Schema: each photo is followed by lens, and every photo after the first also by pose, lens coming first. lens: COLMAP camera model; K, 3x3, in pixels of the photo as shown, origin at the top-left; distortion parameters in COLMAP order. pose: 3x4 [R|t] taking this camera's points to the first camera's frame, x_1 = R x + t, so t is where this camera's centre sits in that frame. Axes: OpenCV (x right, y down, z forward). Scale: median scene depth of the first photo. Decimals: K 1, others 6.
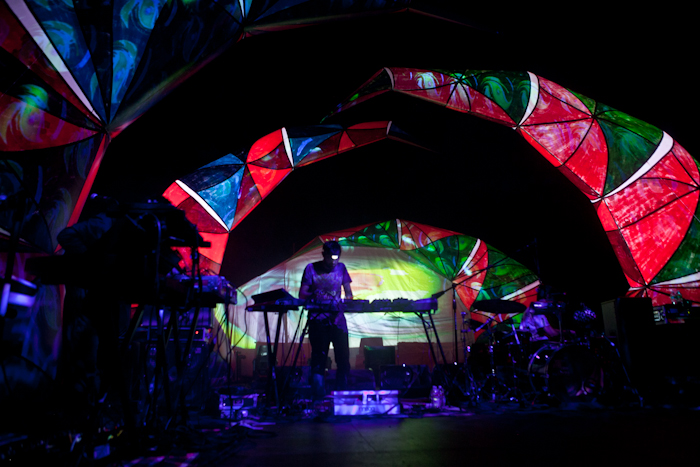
lens RADIAL K [[488.7, 0, 351.3], [0, 488.7, 234.8], [0, 0, 1]] dist [-0.082983, 0.040405]
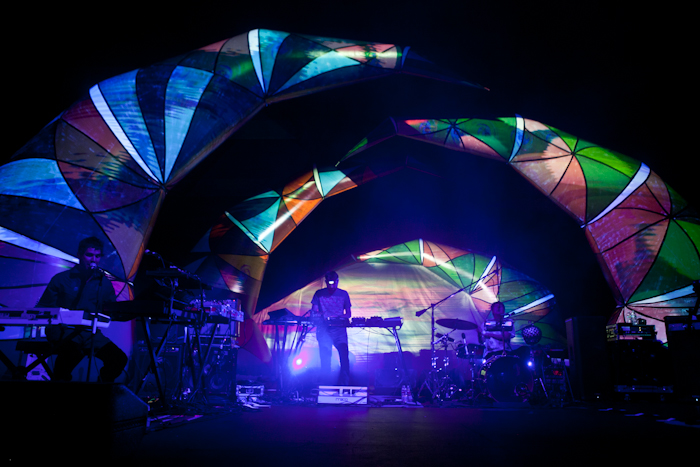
lens RADIAL K [[488.7, 0, 348.2], [0, 488.7, 233.4], [0, 0, 1]] dist [-0.082983, 0.040405]
pose [[0.989477, -0.010045, -0.144341, 0.145849], [0.008407, 0.999893, -0.011952, -0.050508], [0.144445, 0.010612, 0.989456, -0.196664]]
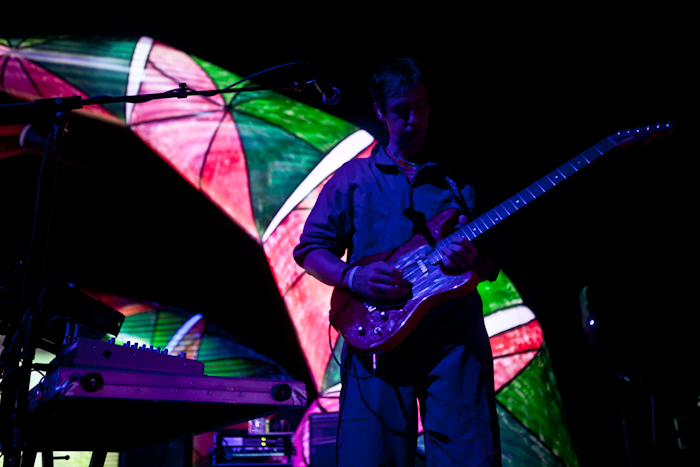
lens RADIAL K [[722.3, 0, 348.8], [0, 722.3, 229.4], [0, 0, 1]] dist [0.002144, 0.000000]
pose [[0.998692, 0.000455, 0.051133, 0.620815], [0.005367, 0.993503, -0.113677, 0.008181], [-0.050853, 0.113802, 0.992201, 0.110485]]
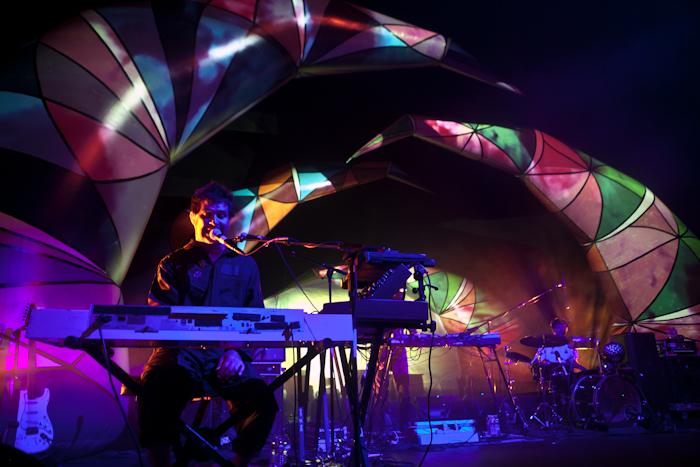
lens RADIAL K [[488.7, 0, 352.7], [0, 488.7, 232.3], [0, 0, 1]] dist [-0.082983, 0.040405]
pose [[0.989215, 0.036901, 0.141743, -0.203784], [-0.027407, 0.997284, -0.068361, -0.008935], [-0.143881, 0.063739, 0.987540, -0.027922]]
